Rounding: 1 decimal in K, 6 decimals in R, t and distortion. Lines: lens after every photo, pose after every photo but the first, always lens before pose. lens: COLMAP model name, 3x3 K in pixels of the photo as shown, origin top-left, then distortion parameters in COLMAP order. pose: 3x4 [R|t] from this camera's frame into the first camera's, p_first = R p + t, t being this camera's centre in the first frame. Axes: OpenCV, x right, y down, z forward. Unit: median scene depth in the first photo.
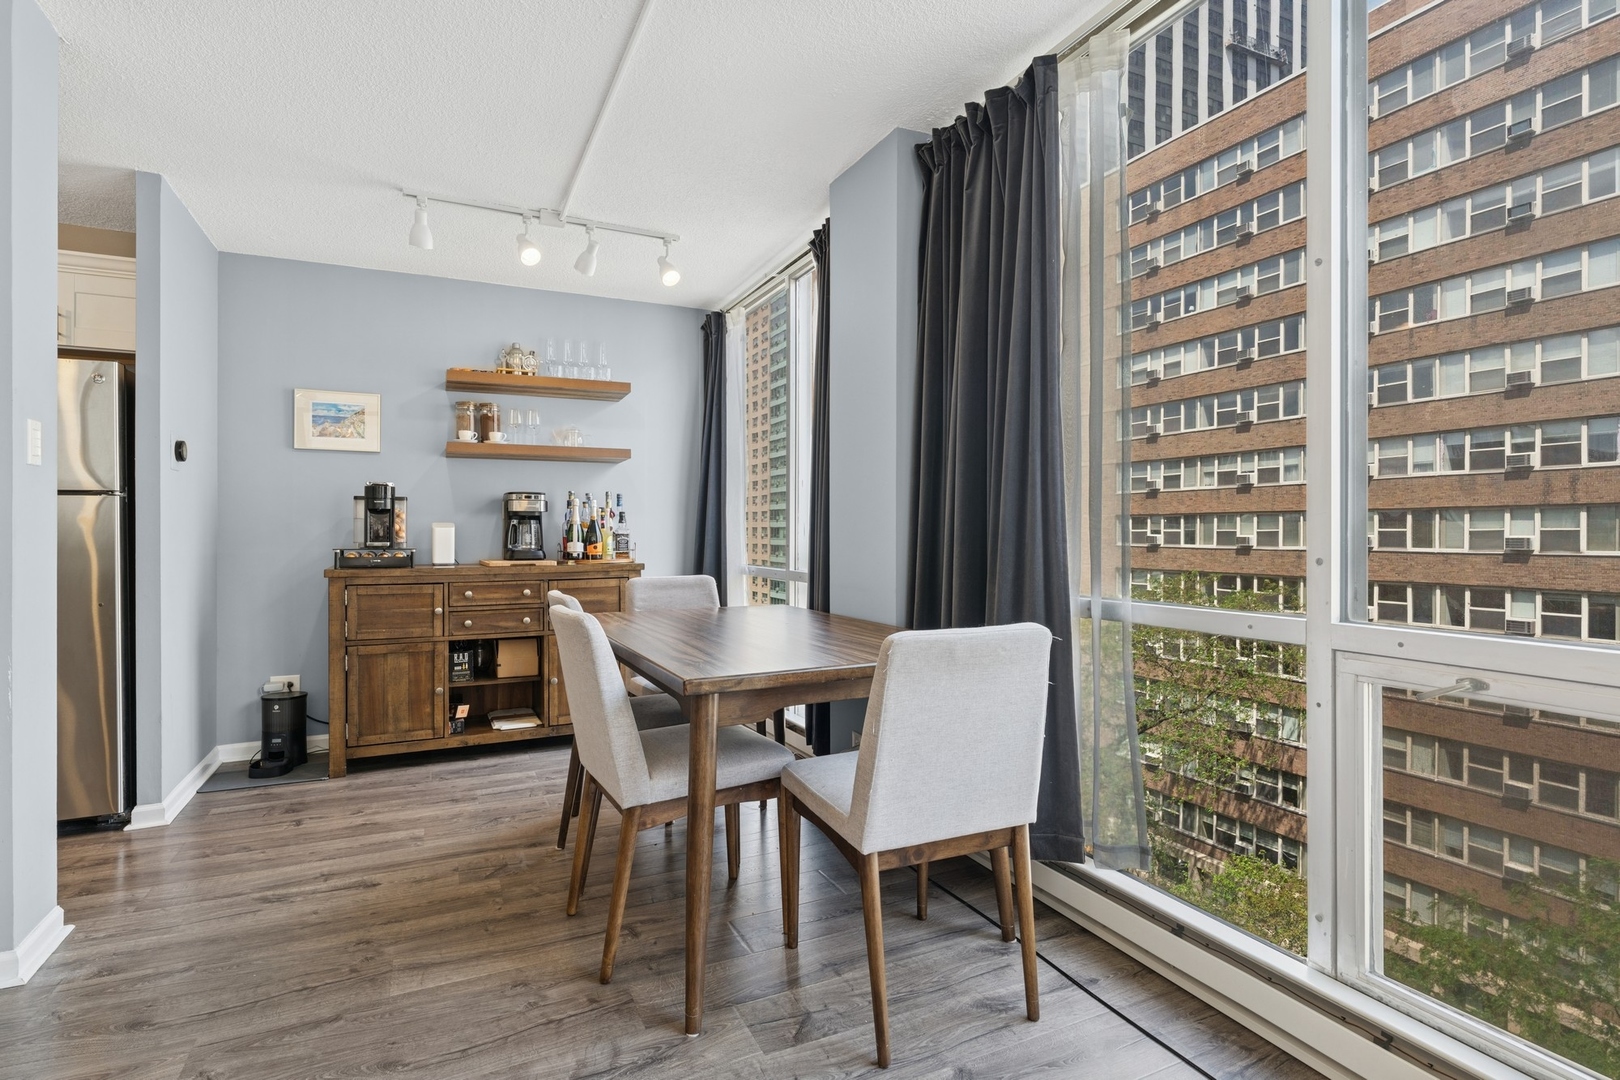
lens RADIAL K [[797.9, 0, 803.2], [0, 797.9, 525.8], [0, 0, 1]] dist [-0.000734, -0.000146]
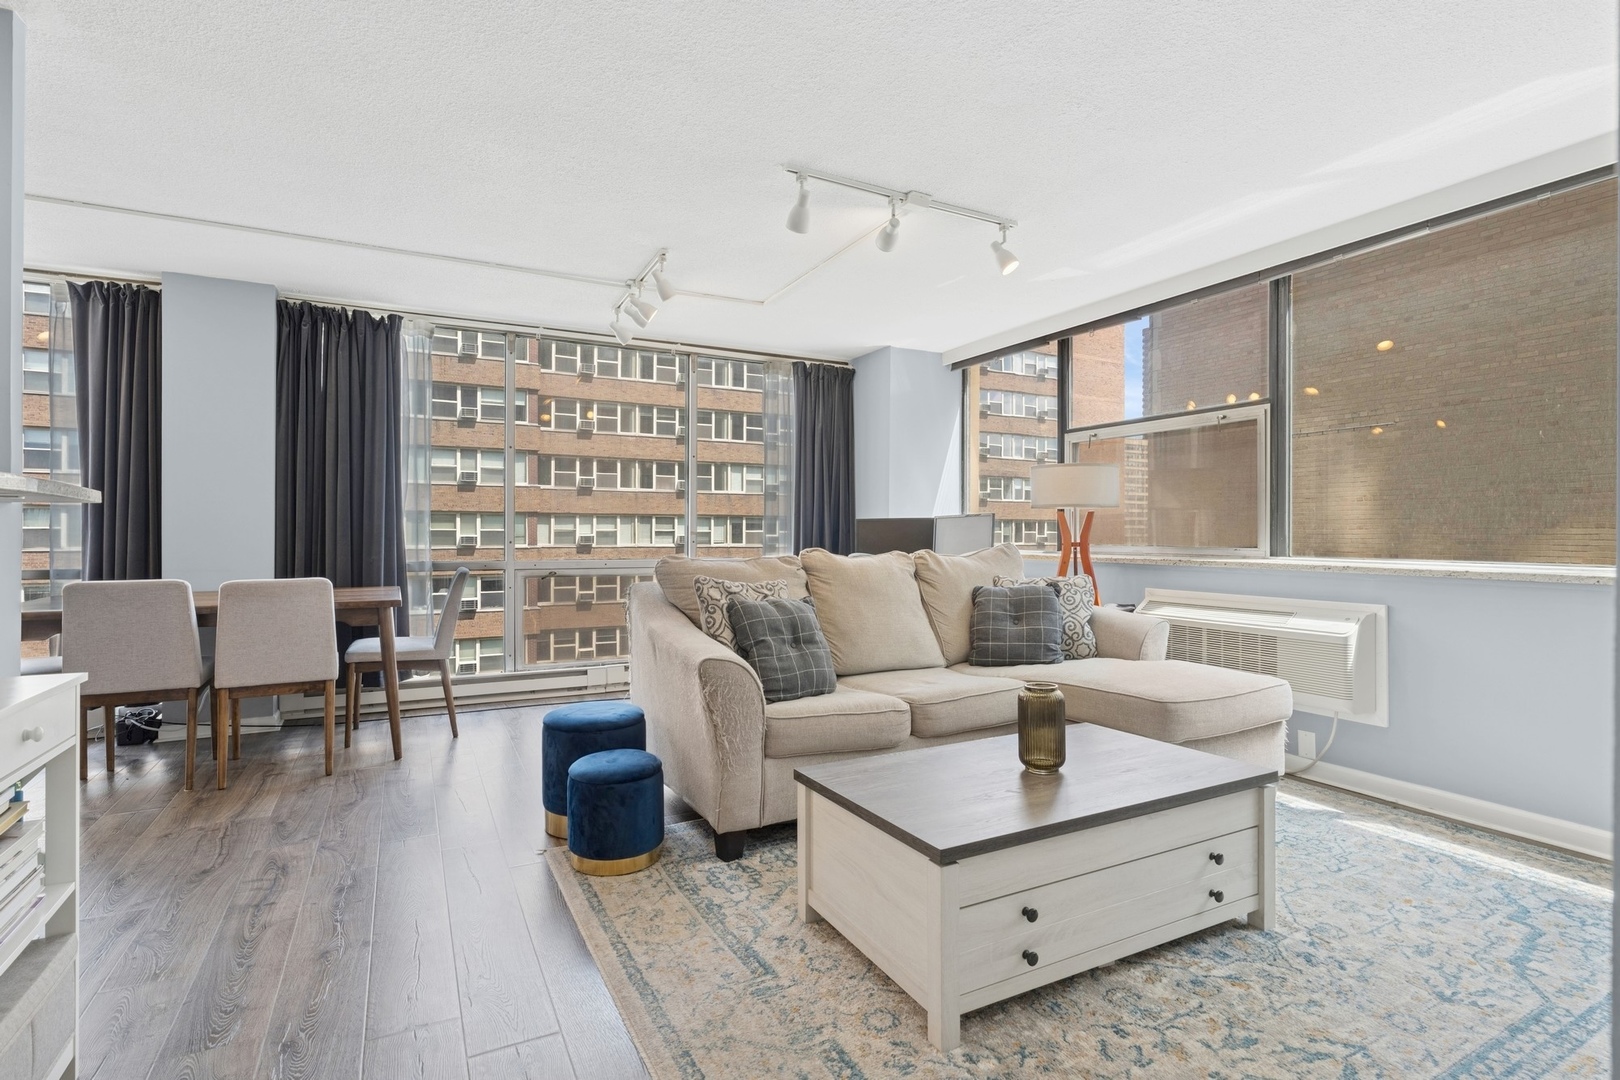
lens RADIAL K [[779.9, 0, 804.2], [0, 779.9, 535.5], [0, 0, 1]] dist [-0.000335, -0.000761]
pose [[-0.038838, -0.004205, 0.999237, -0.182286], [-0.014912, 0.999882, 0.003628, -0.000987], [-0.999134, -0.014759, -0.038896, -0.002575]]
